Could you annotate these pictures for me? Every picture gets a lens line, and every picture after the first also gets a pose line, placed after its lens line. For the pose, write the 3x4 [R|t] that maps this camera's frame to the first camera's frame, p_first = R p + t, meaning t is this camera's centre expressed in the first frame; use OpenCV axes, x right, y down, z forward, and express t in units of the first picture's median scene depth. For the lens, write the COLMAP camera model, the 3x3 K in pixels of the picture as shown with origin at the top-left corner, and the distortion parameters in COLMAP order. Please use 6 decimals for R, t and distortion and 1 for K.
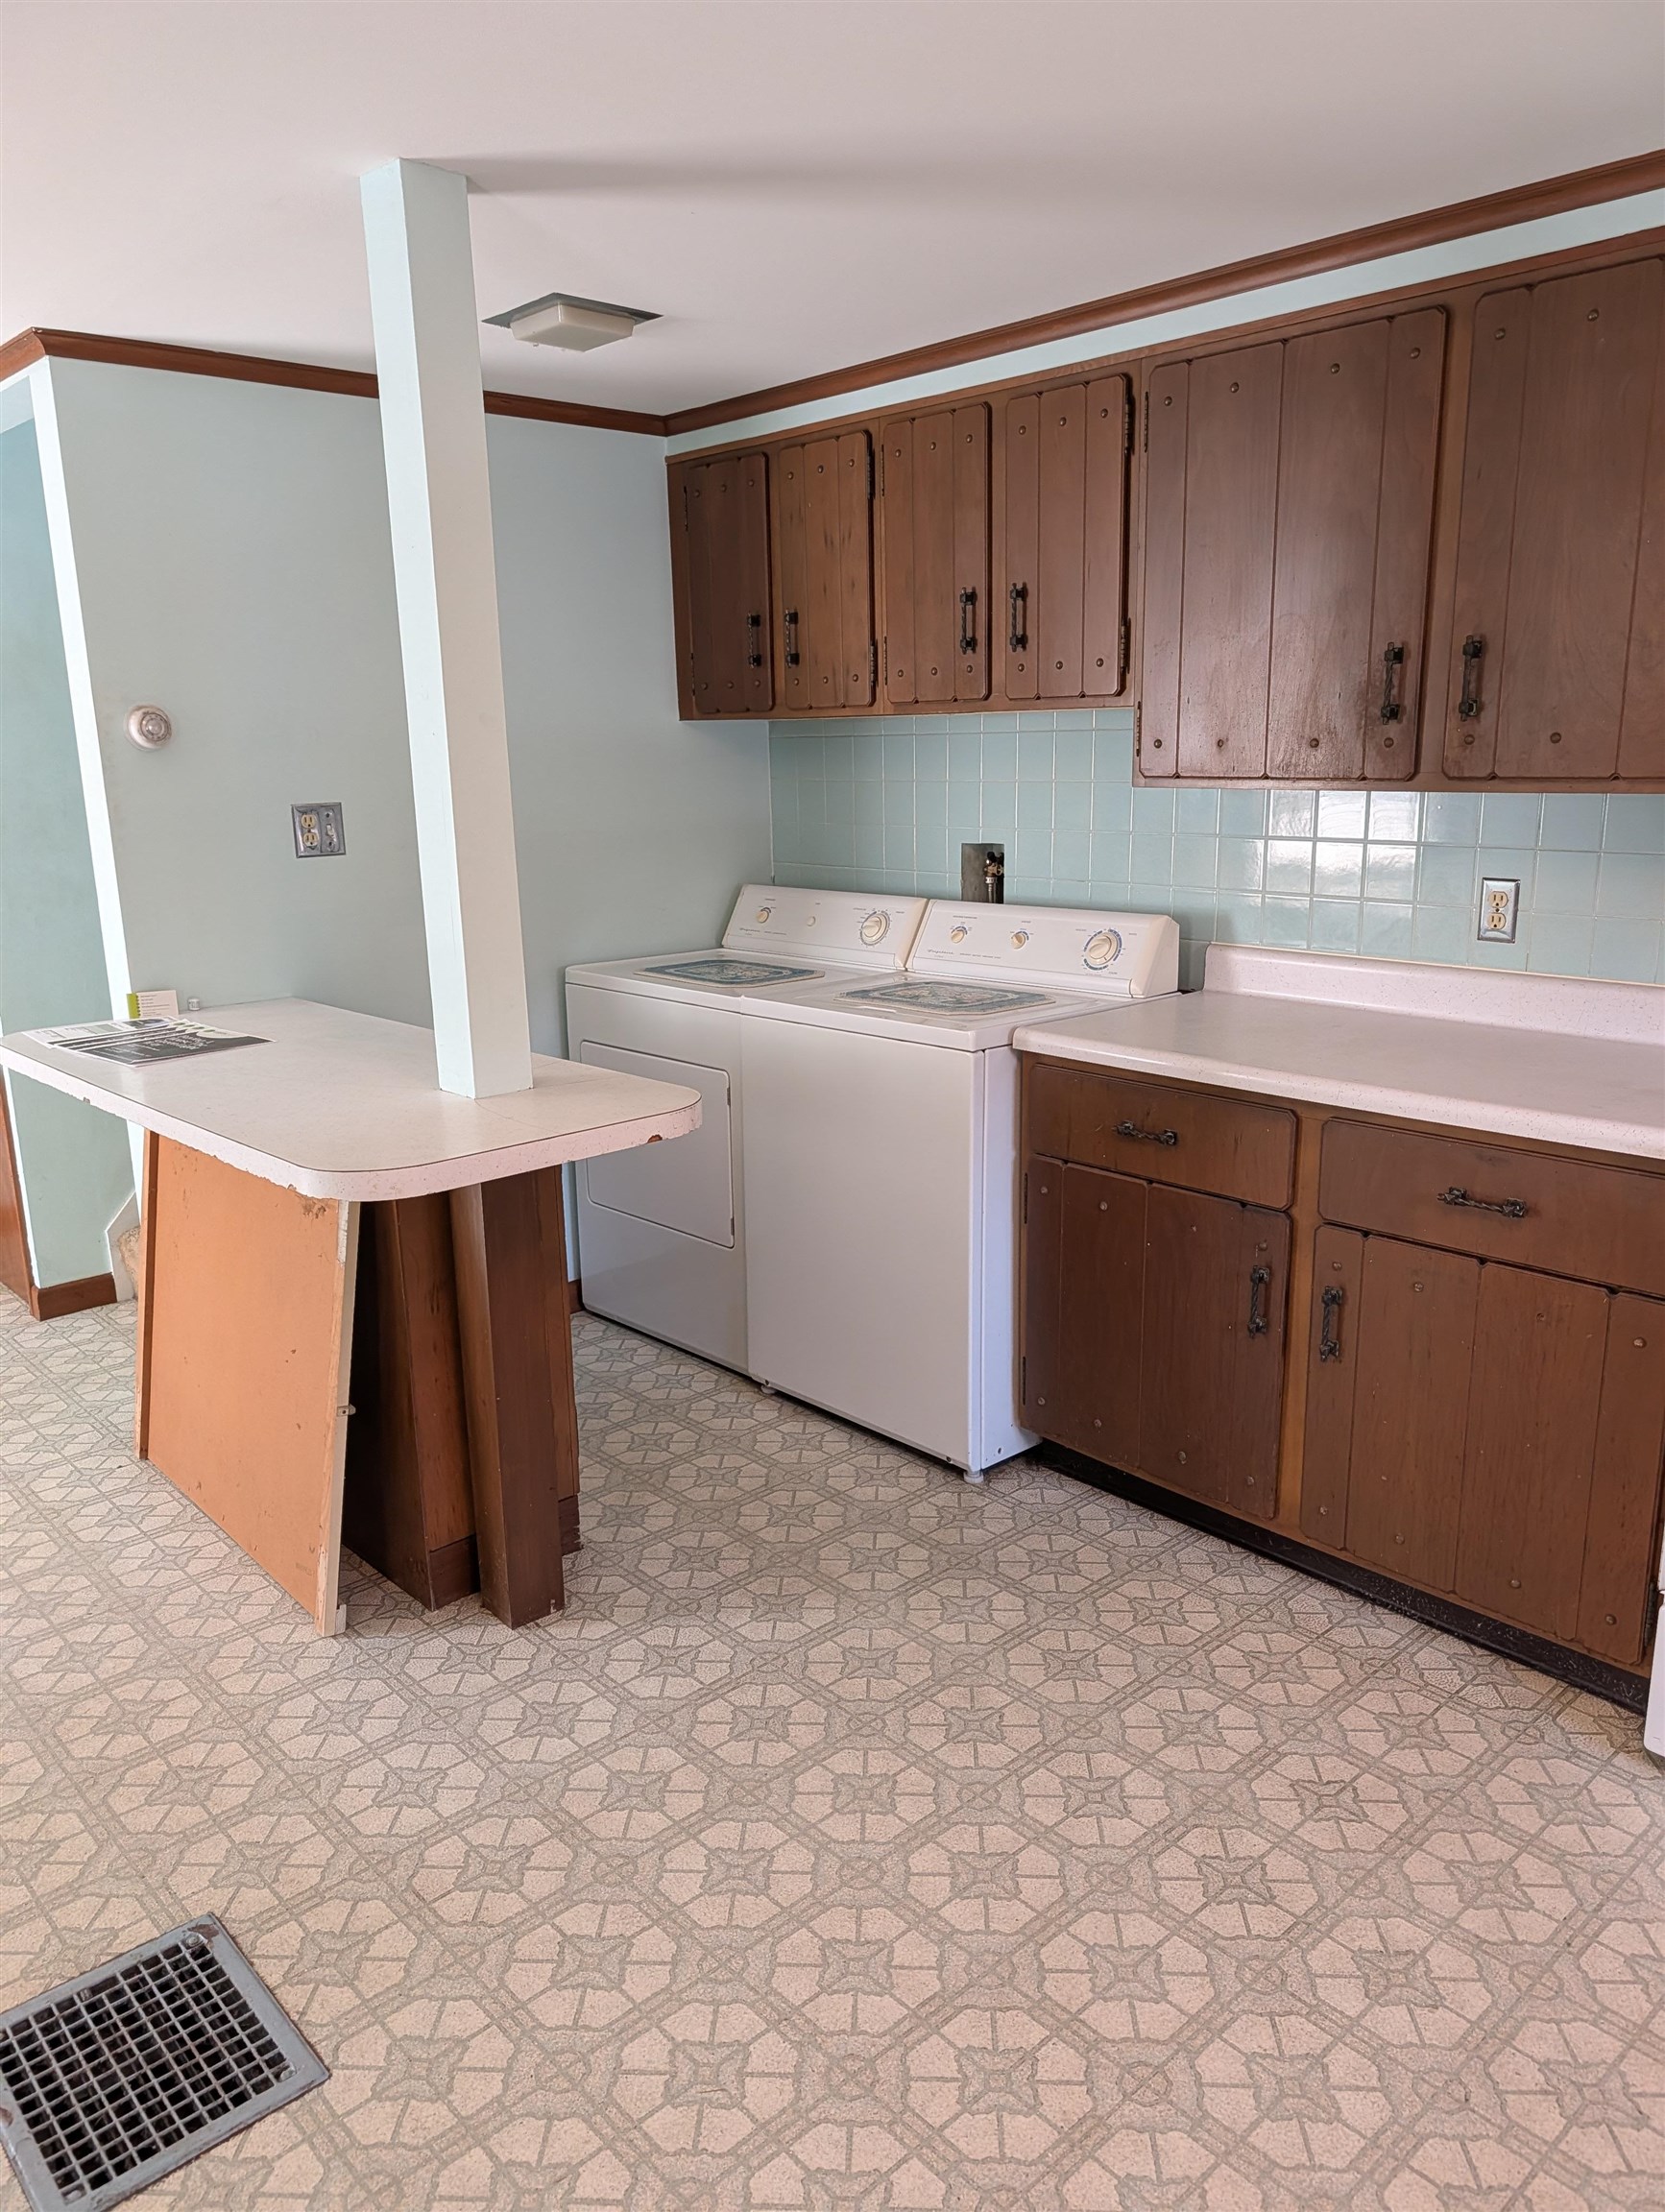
lens RADIAL K [[1594.6, 0, 837.6], [0, 1594.6, 1108.0], [0, 0, 1]] dist [0.000606, -0.005779]
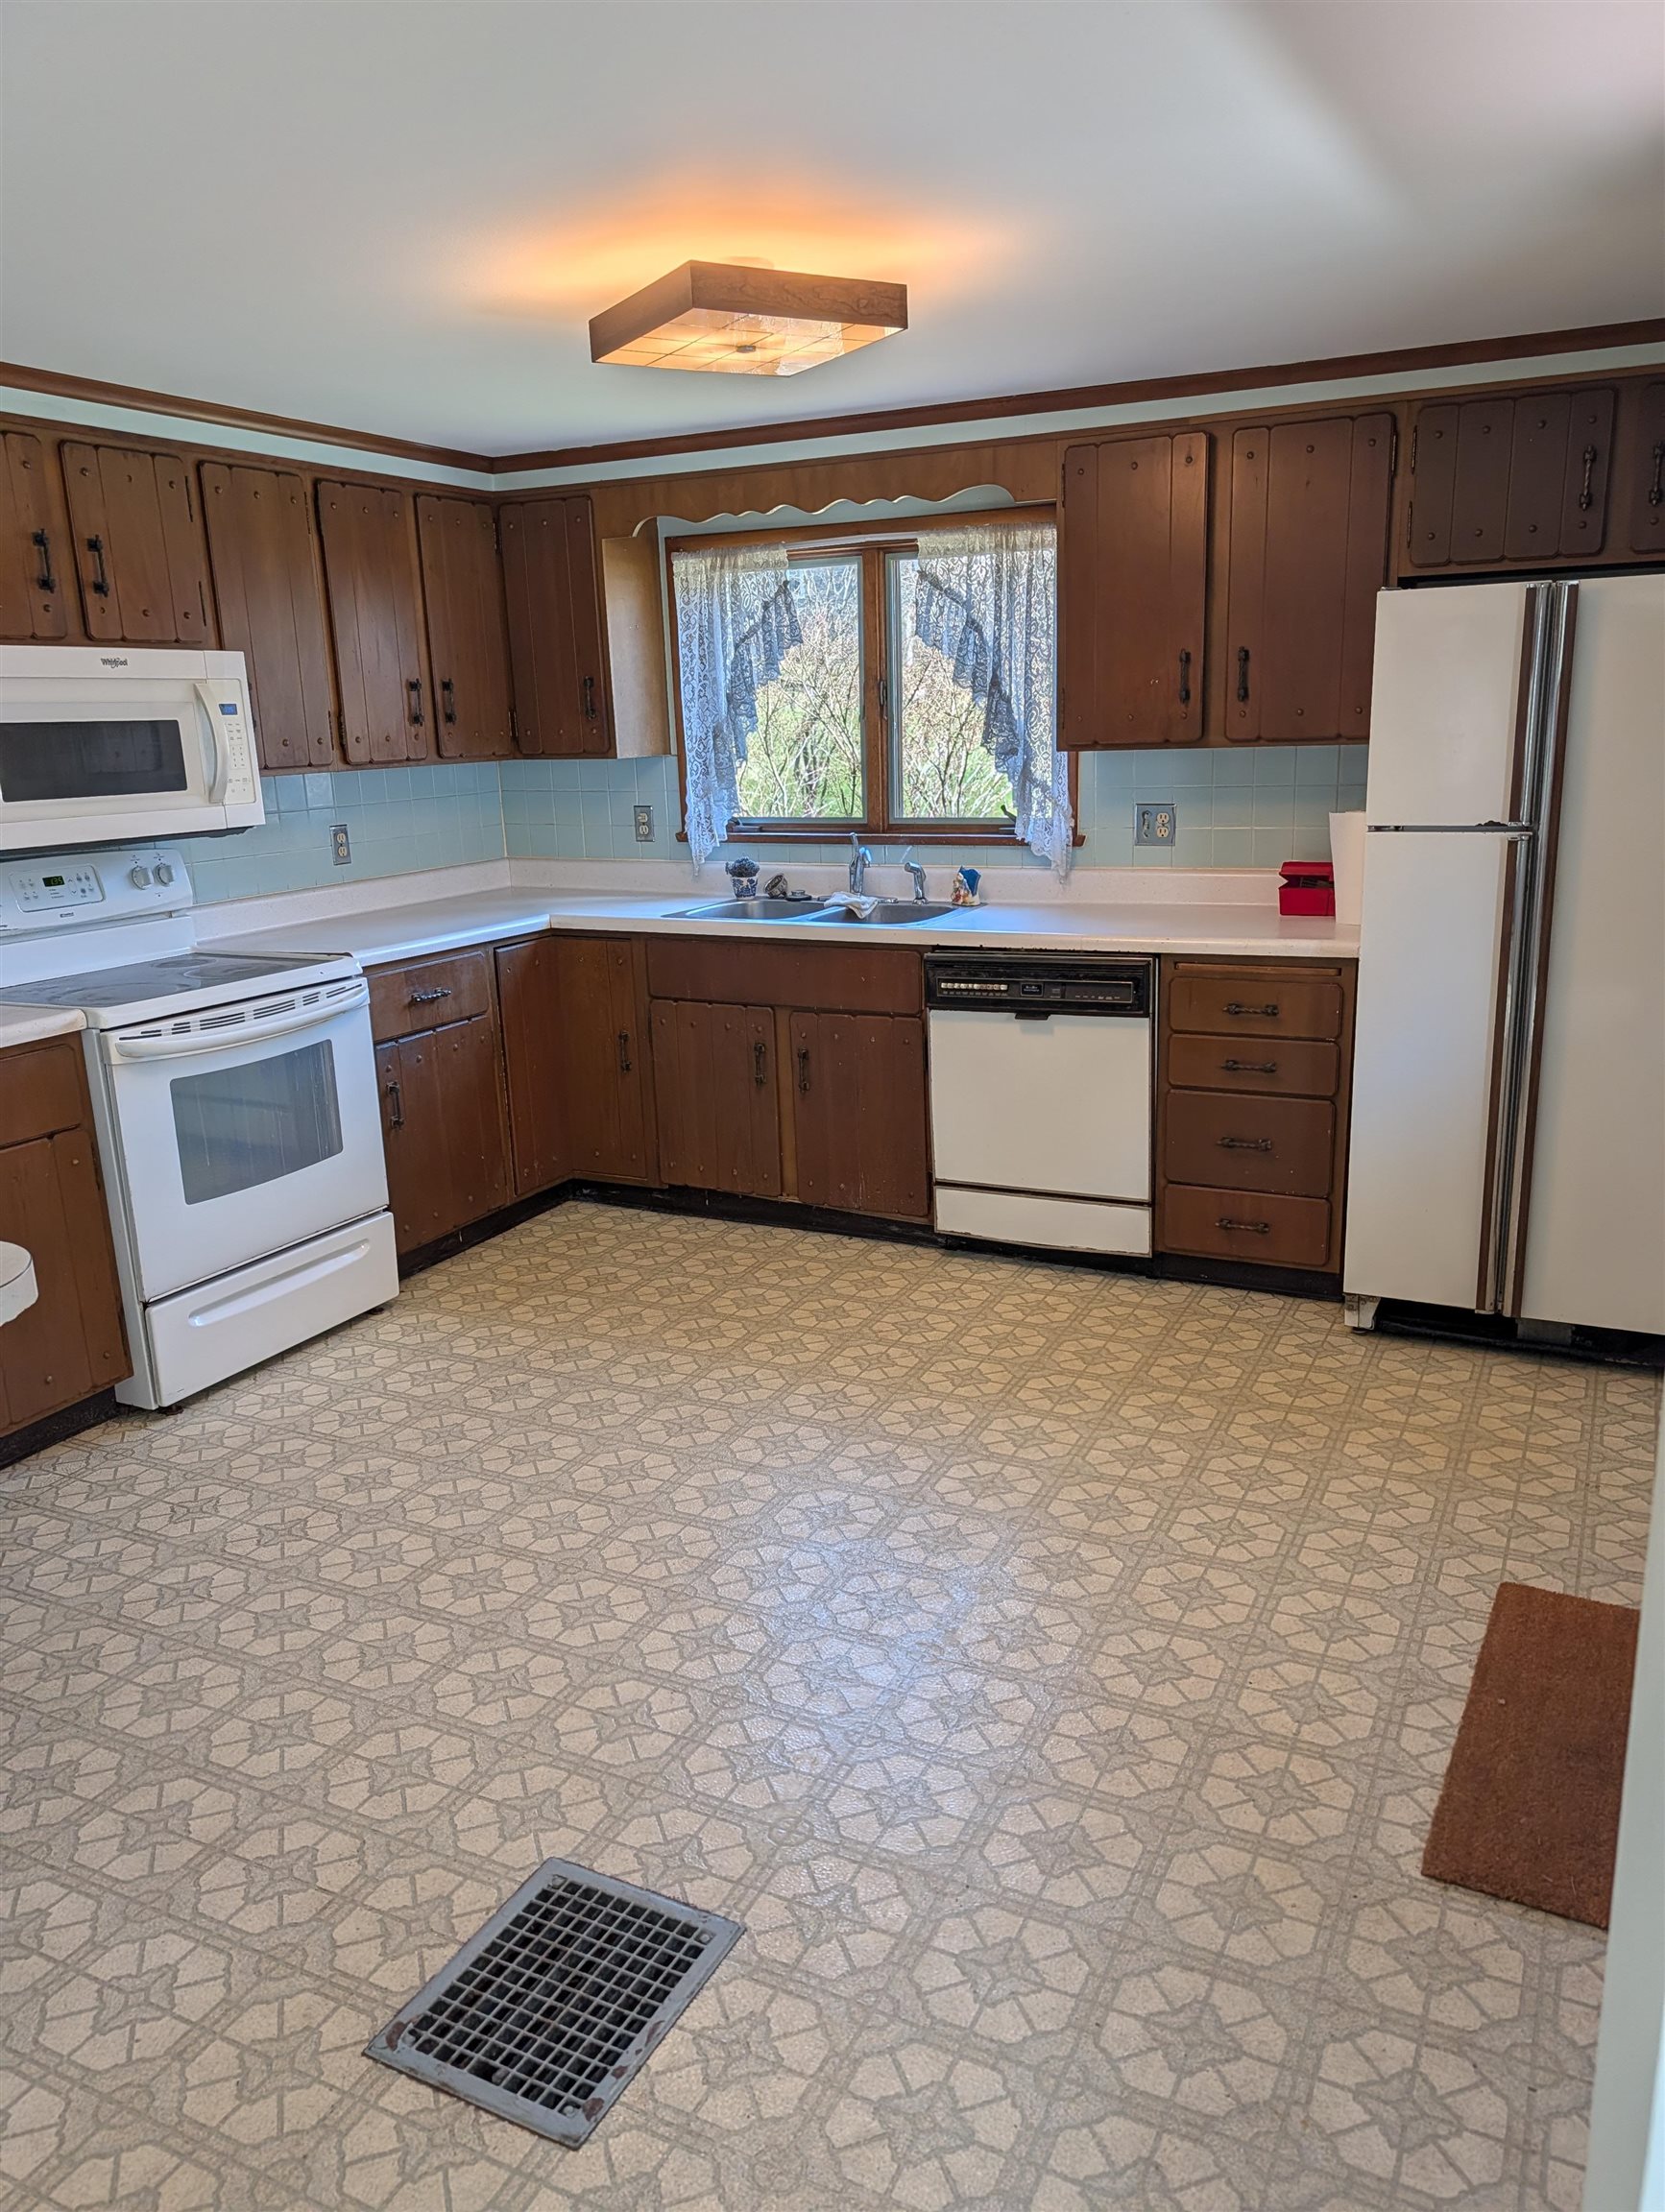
lens RADIAL K [[1594.6, 0, 836.8], [0, 1594.6, 1110.2], [0, 0, 1]] dist [0.000606, -0.005779]
pose [[-0.351967, -0.205599, 0.913153, -1.137805], [0.250430, 0.919328, 0.303515, -0.176267], [-0.901889, 0.335508, -0.272085, 0.788419]]
